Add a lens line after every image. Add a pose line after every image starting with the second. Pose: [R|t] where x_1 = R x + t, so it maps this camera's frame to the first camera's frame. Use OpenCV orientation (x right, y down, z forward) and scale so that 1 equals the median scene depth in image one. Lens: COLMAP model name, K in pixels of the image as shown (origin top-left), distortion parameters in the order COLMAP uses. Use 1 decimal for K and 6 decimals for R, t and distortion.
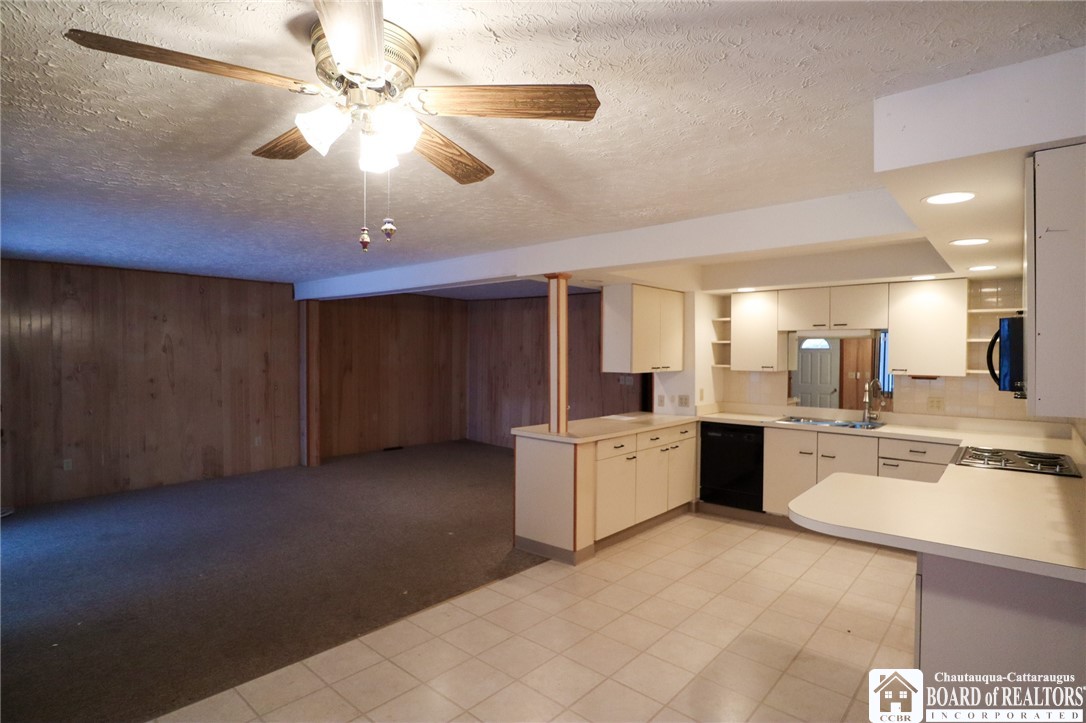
lens RADIAL K [[553.0, 0, 543.0], [0, 553.0, 361.5], [0, 0, 1]] dist [-0.005756, -0.000495]
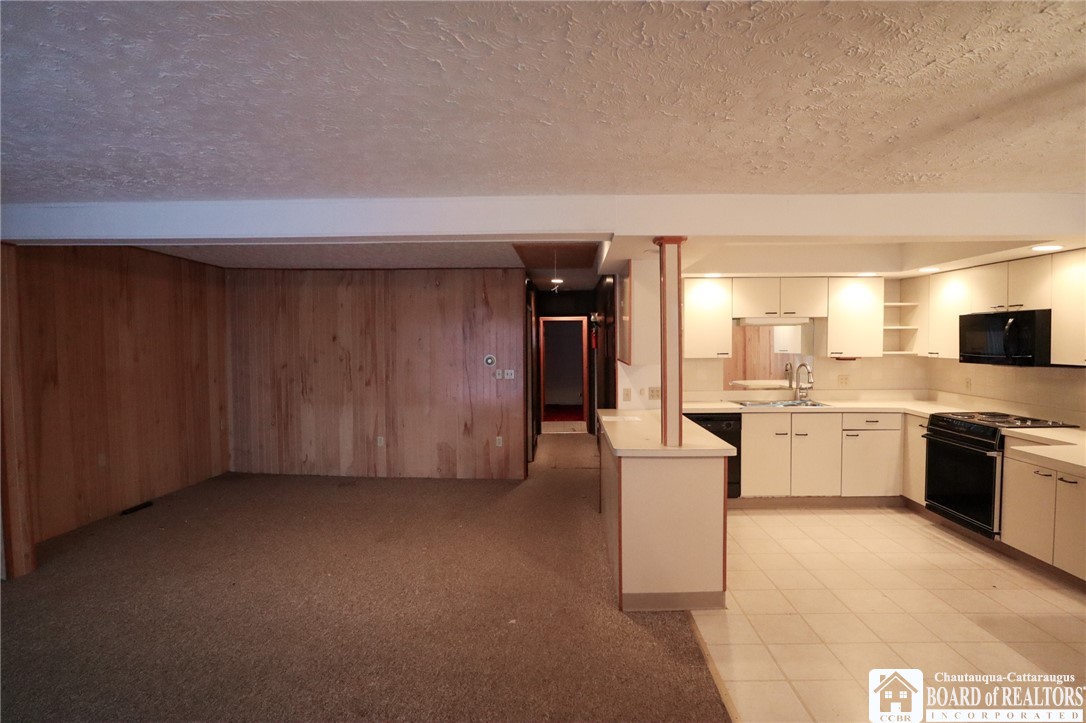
lens RADIAL K [[553.0, 0, 543.0], [0, 553.0, 361.5], [0, 0, 1]] dist [-0.005756, -0.000495]
pose [[0.771032, -0.036152, 0.635769, -0.496942], [0.022930, 0.999316, 0.029017, -0.012680], [-0.636383, -0.007795, 0.771334, 0.432956]]
